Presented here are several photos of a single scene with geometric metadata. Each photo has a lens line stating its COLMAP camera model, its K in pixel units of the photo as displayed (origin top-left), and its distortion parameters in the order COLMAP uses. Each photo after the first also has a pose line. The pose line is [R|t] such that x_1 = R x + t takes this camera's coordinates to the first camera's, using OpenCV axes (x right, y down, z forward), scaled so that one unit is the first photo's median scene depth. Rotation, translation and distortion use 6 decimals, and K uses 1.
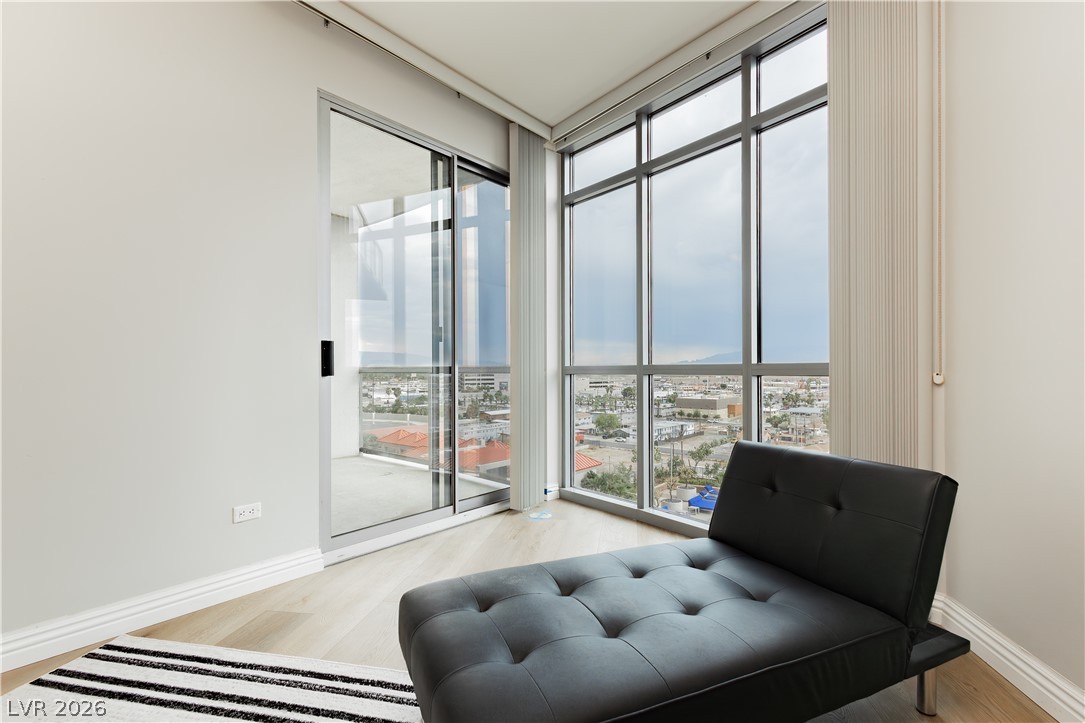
lens RADIAL K [[502.4, 0, 542.5], [0, 502.4, 361.5], [0, 0, 1]] dist [-0.000538, 0.000120]
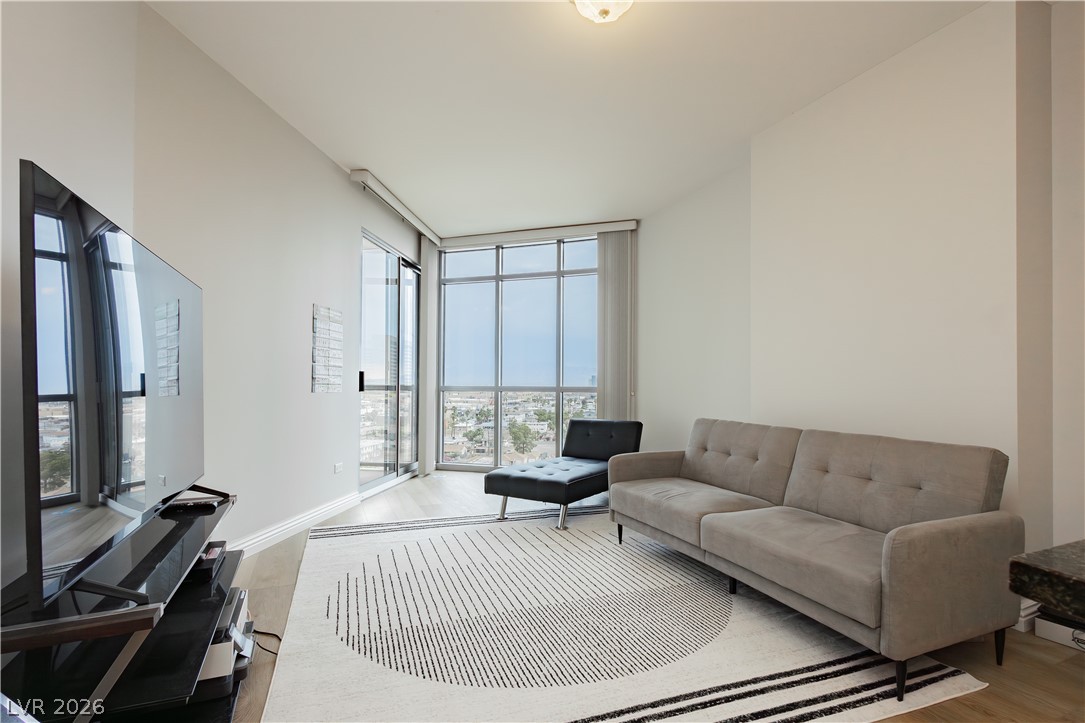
lens RADIAL K [[513.5, 0, 539.4], [0, 513.5, 381.3], [0, 0, 1]] dist [-0.000233, 0.000031]
pose [[0.843664, 0.013978, 0.536690, -0.629573], [-0.017079, 0.999854, 0.000807, -0.014394], [-0.536600, -0.009847, 0.843779, -0.602868]]
